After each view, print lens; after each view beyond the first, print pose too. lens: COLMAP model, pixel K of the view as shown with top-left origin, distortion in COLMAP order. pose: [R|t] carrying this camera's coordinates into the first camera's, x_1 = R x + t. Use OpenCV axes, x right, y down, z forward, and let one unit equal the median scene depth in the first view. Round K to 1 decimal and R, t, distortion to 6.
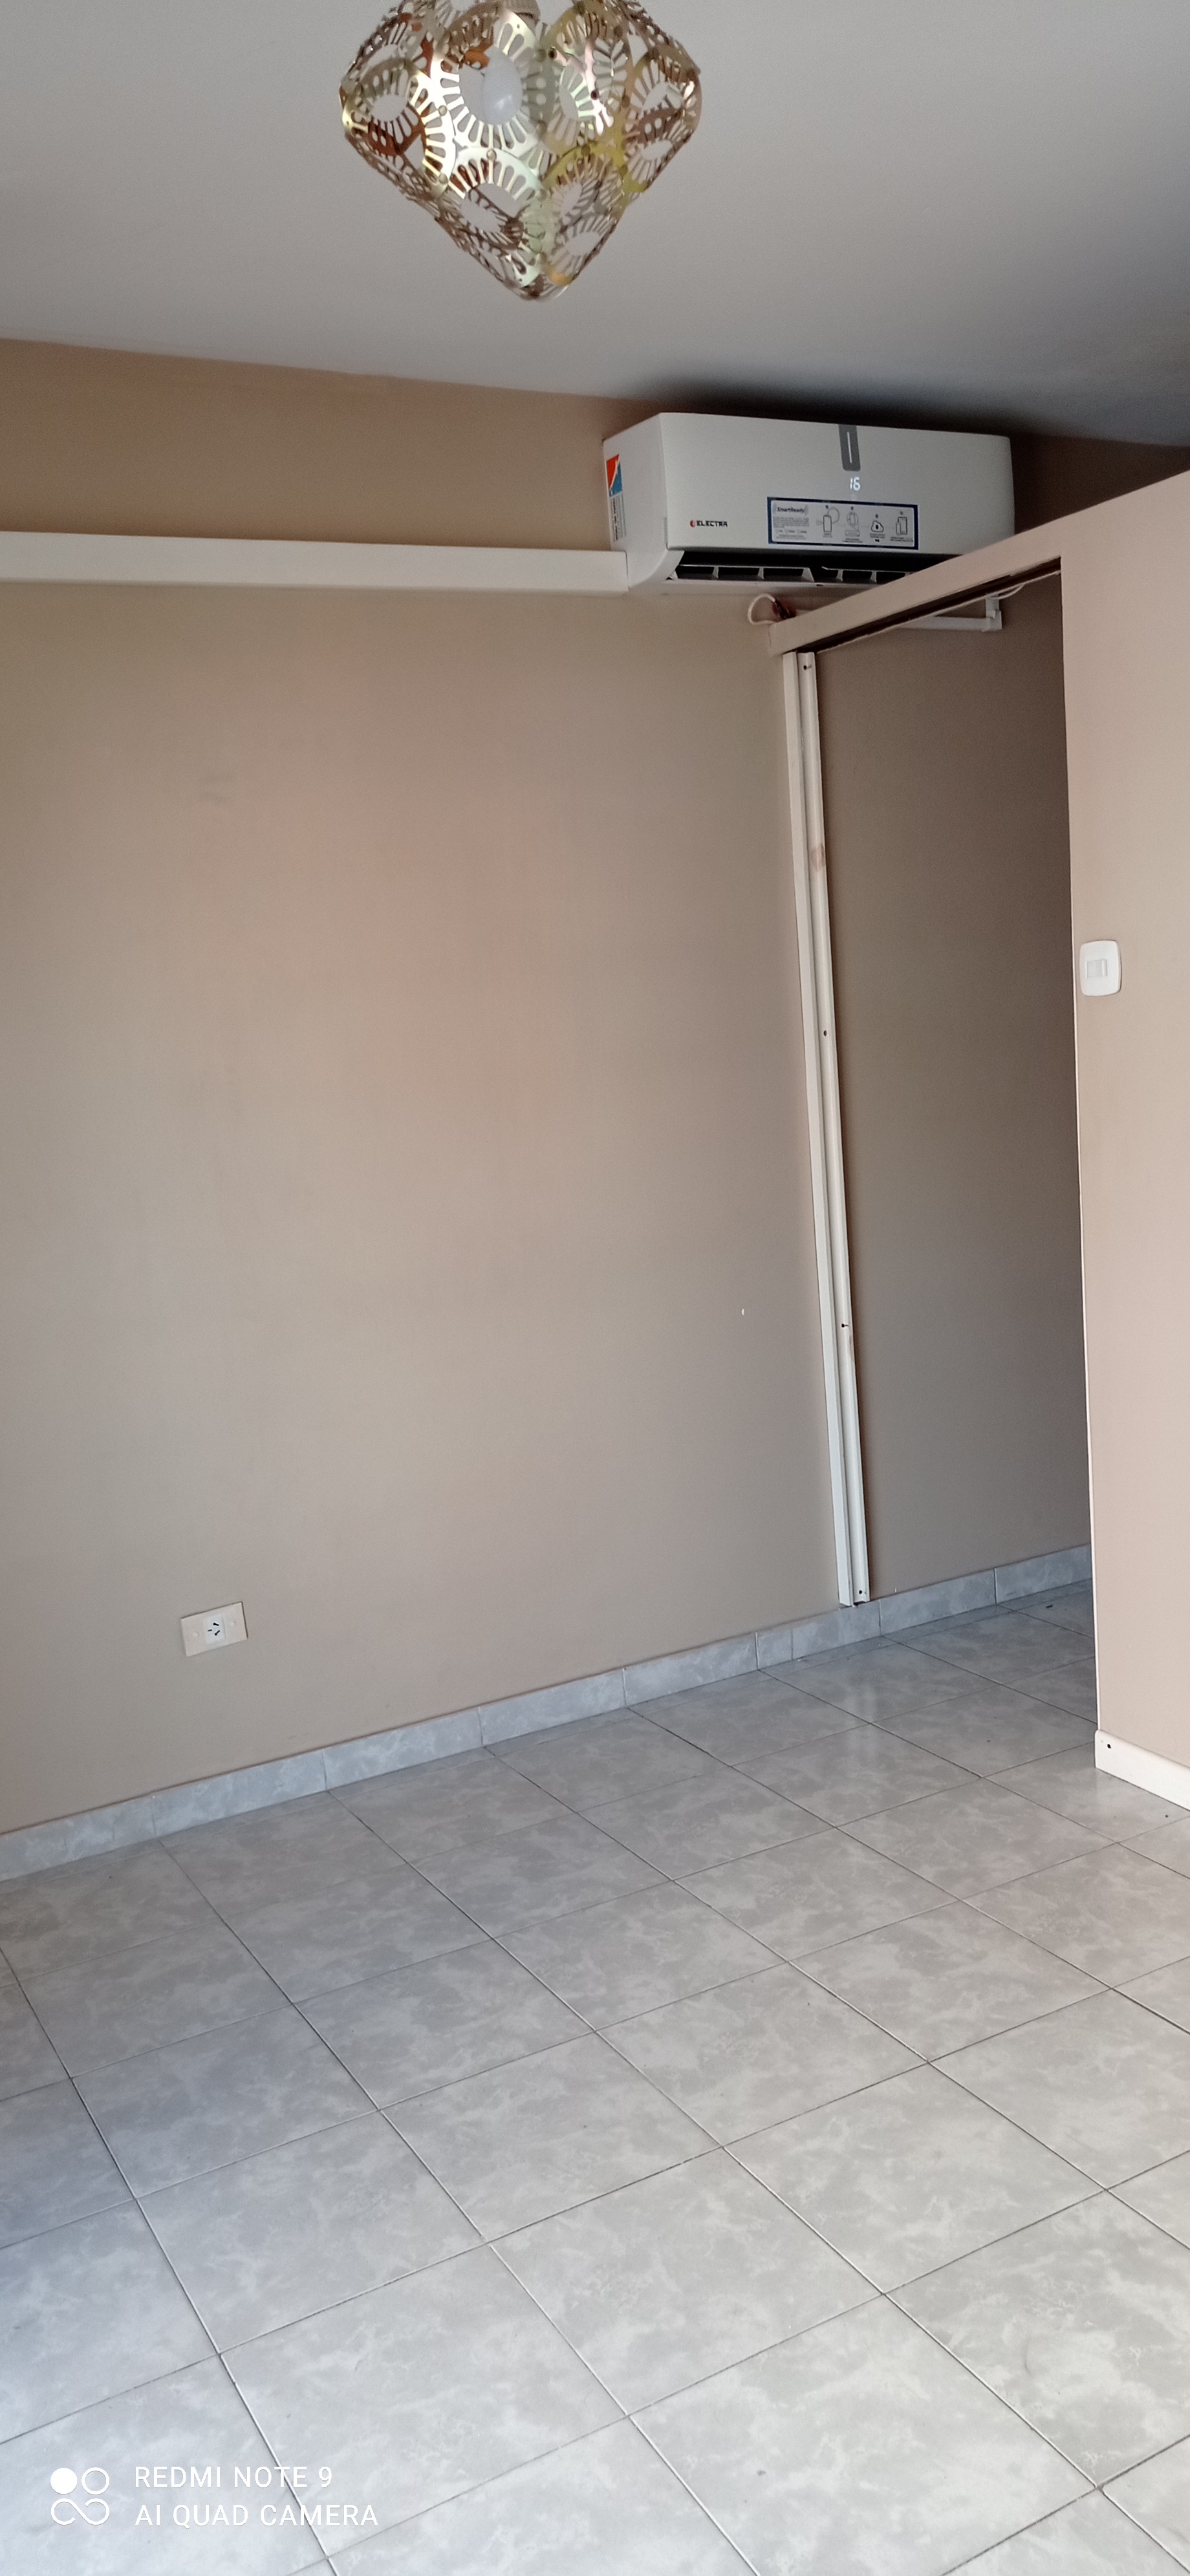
lens RADIAL K [[1915.0, 0, 586.7], [0, 1915.0, 1283.2], [0, 0, 1]] dist [0.009220, 0.001336]
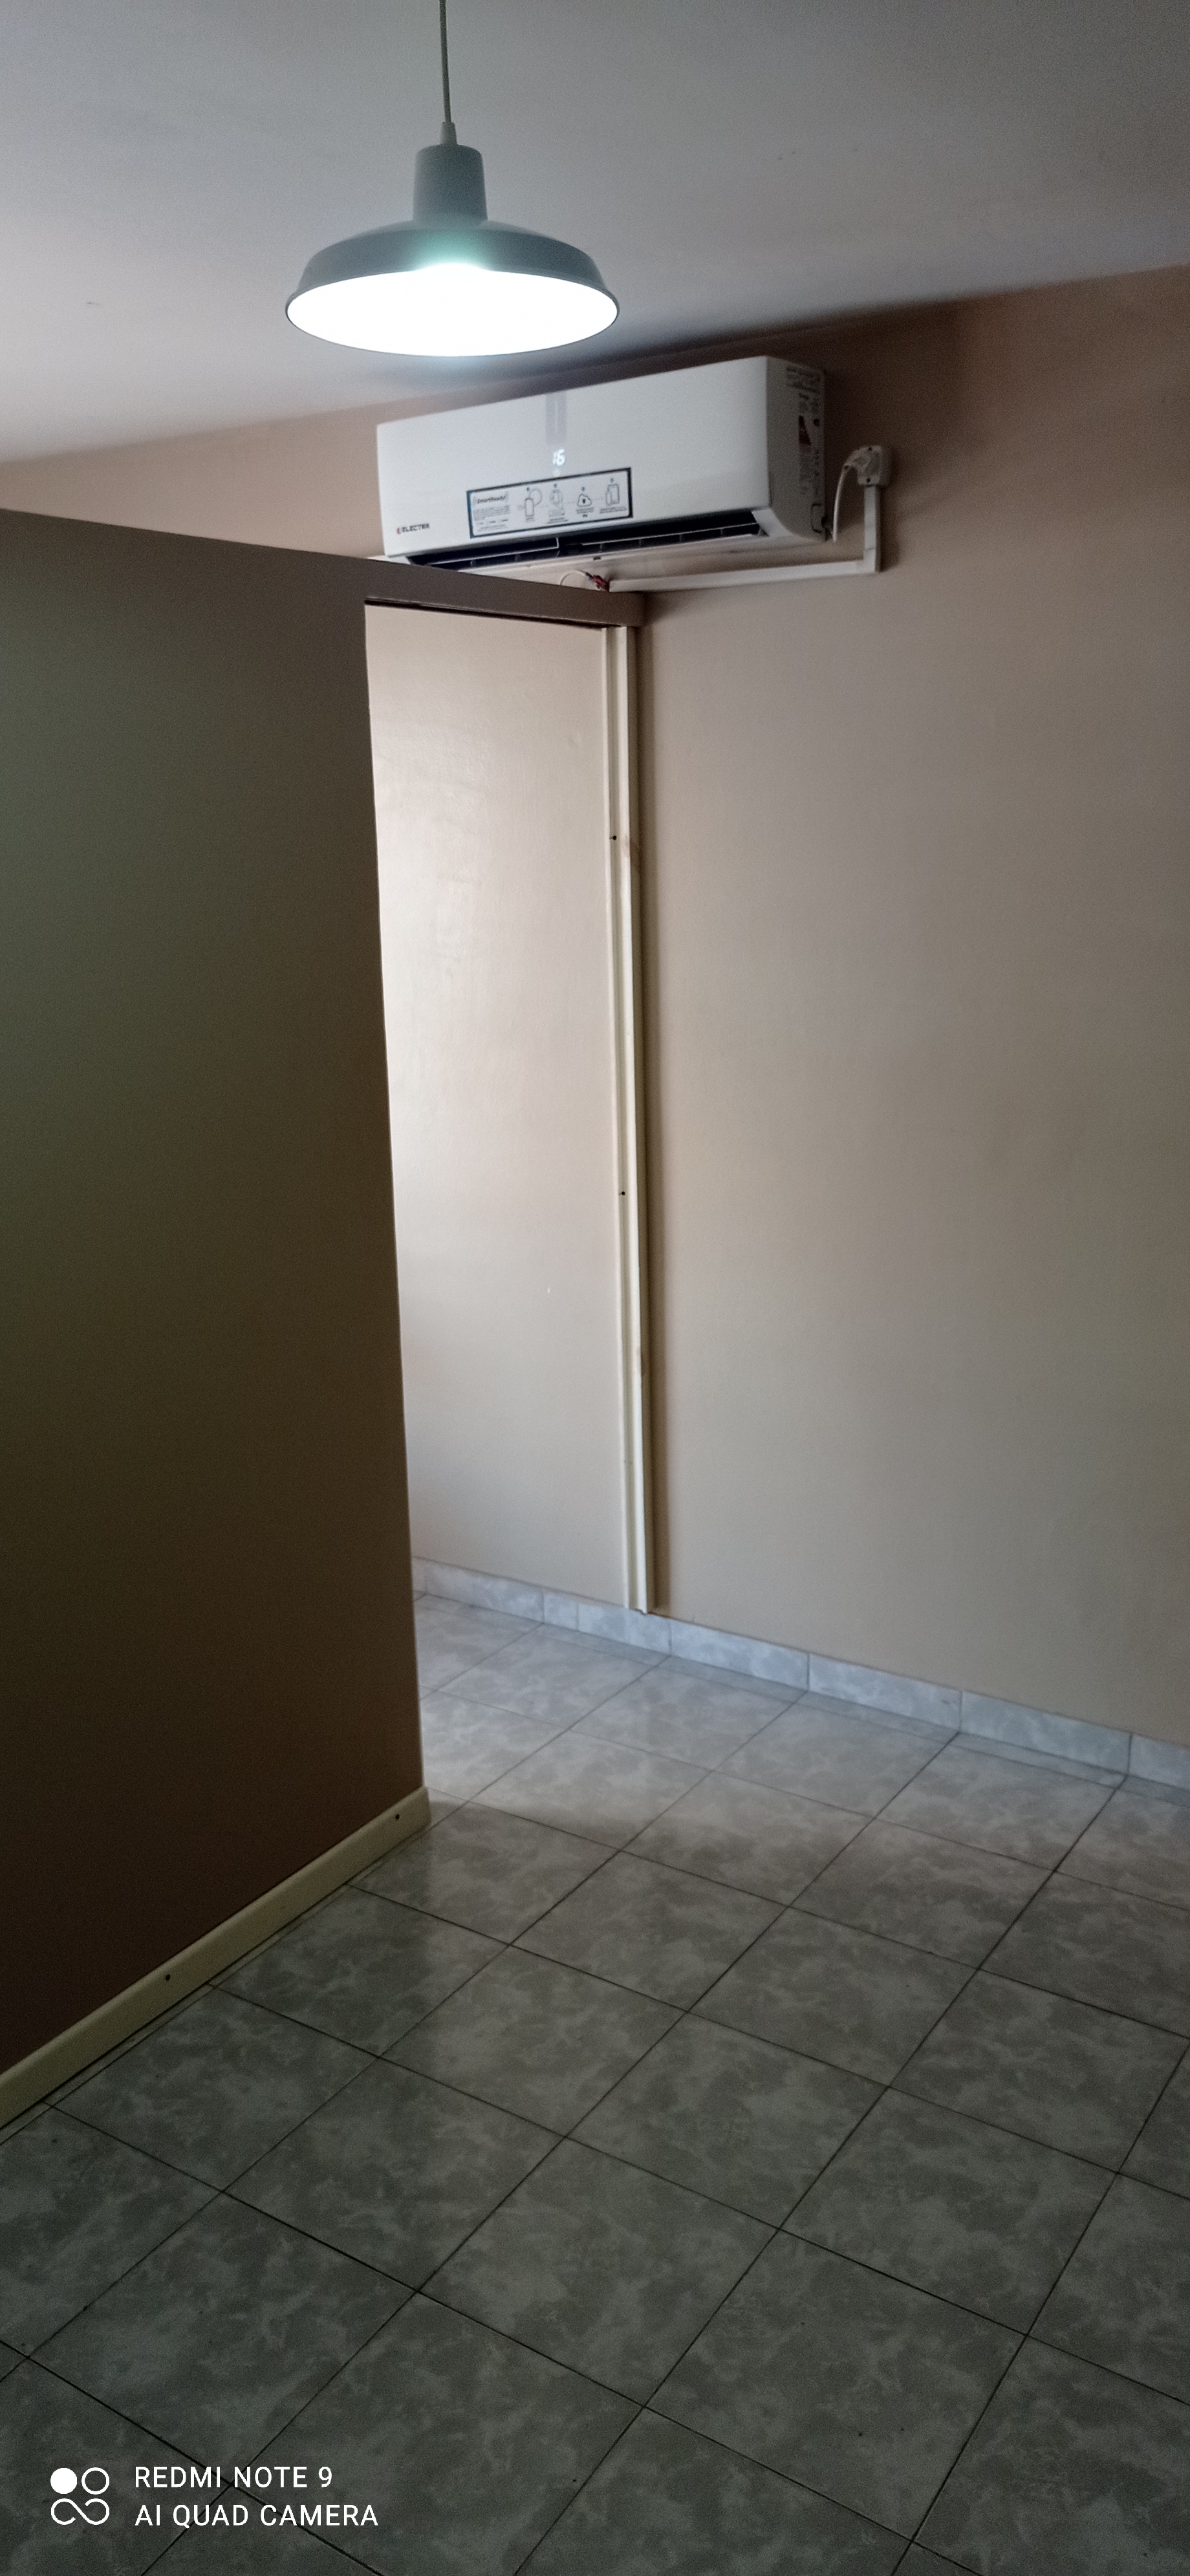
lens RADIAL K [[1915.0, 0, 587.4], [0, 1915.0, 1294.9], [0, 0, 1]] dist [0.009220, 0.001336]
pose [[0.465564, 0.283735, -0.838299, 1.017657], [-0.142061, 0.958891, 0.245655, -0.254332], [0.873538, 0.004722, 0.486733, 0.554837]]
